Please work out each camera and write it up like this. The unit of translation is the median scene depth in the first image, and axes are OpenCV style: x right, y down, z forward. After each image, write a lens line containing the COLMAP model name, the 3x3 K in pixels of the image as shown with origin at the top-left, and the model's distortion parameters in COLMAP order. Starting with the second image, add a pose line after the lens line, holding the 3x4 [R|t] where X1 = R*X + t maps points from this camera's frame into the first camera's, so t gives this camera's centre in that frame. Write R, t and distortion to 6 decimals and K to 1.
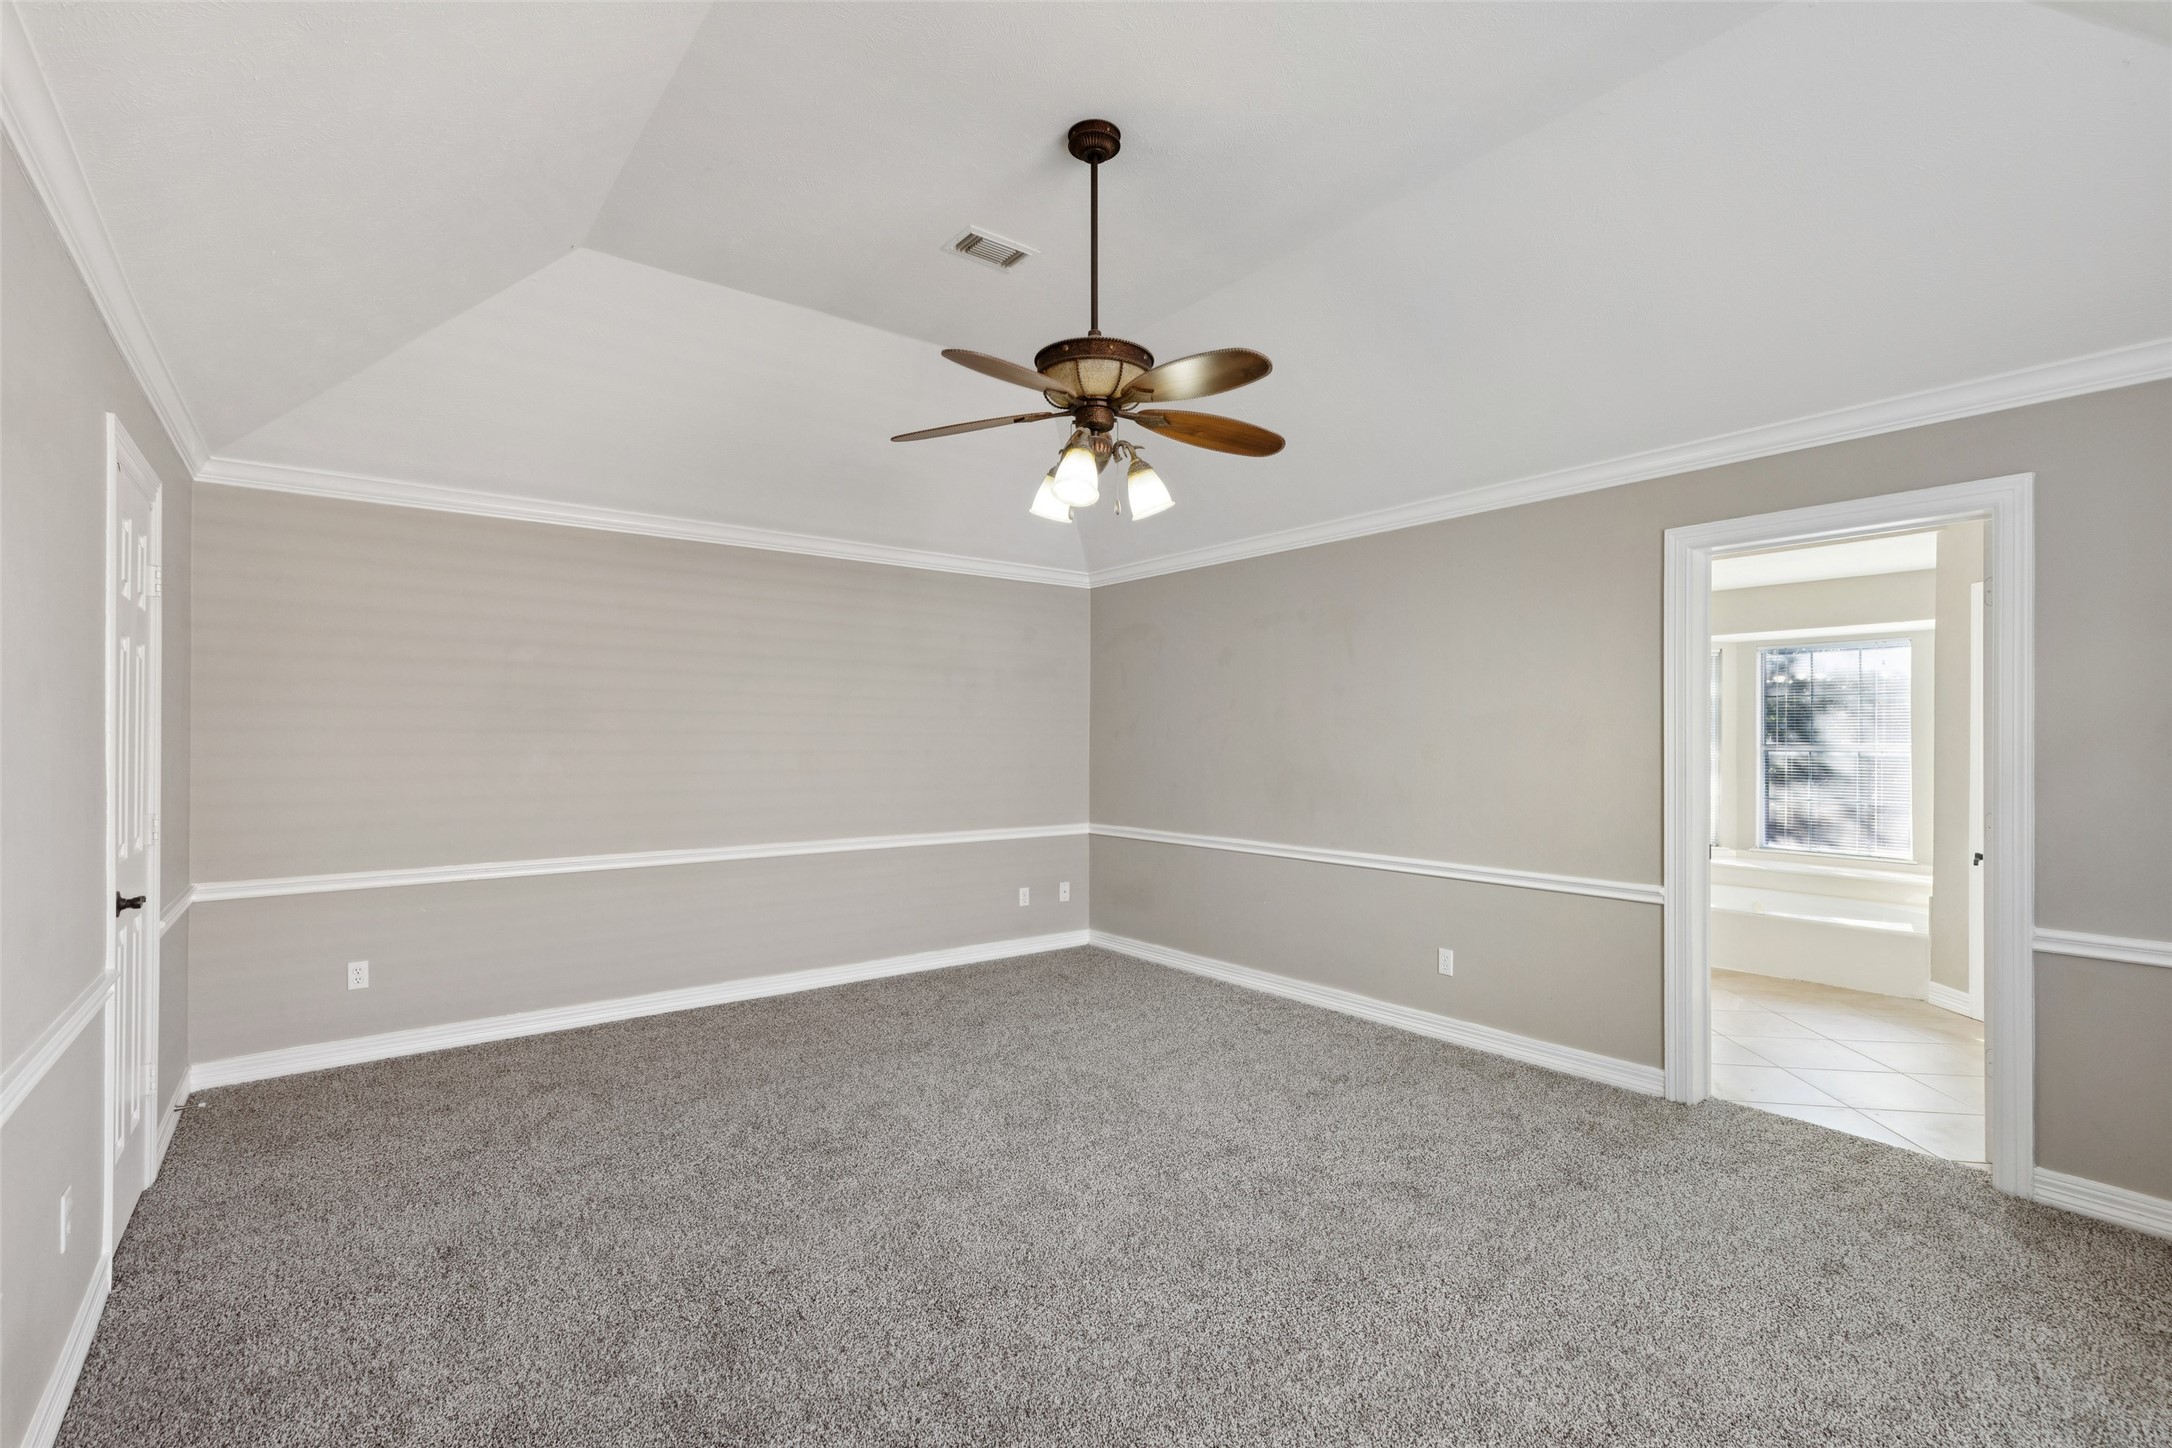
lens RADIAL K [[989.2, 0, 1086.0], [0, 989.2, 736.0], [0, 0, 1]] dist [0.020419, 0.000013]
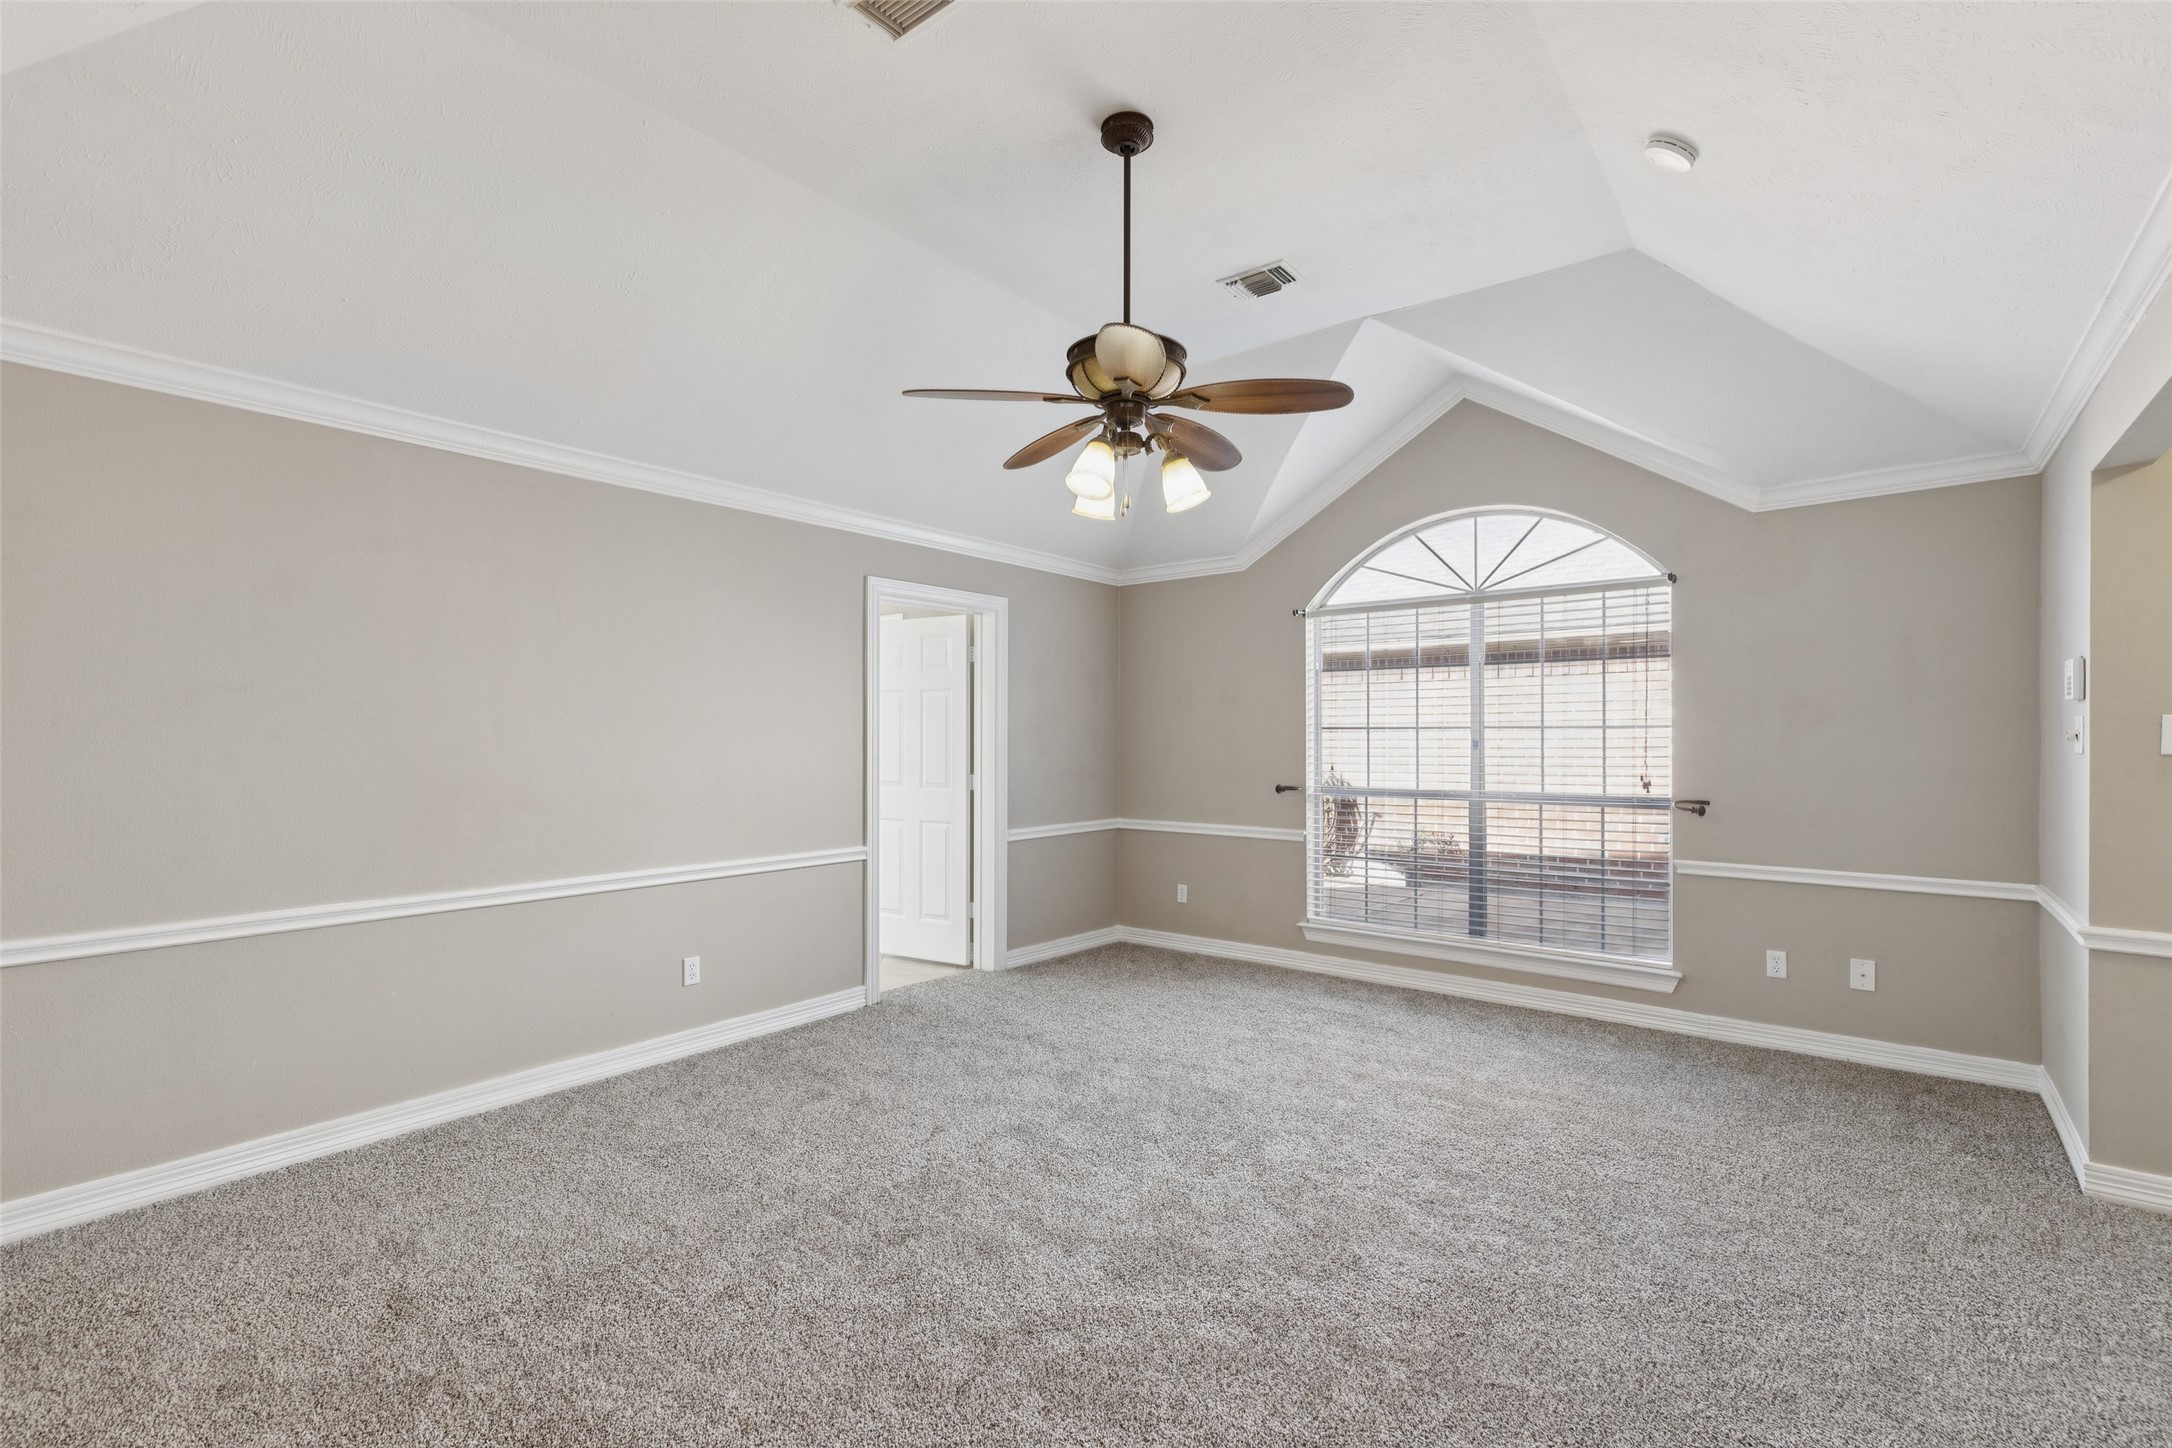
lens RADIAL K [[989.2, 0, 1086.0], [0, 989.2, 736.0], [0, 0, 1]] dist [0.020419, 0.000013]
pose [[-0.245687, 0.001330, 0.969348, -0.765234], [-0.007950, 0.999963, -0.003386, 0.007991], [-0.969317, -0.008538, -0.245668, 1.046529]]
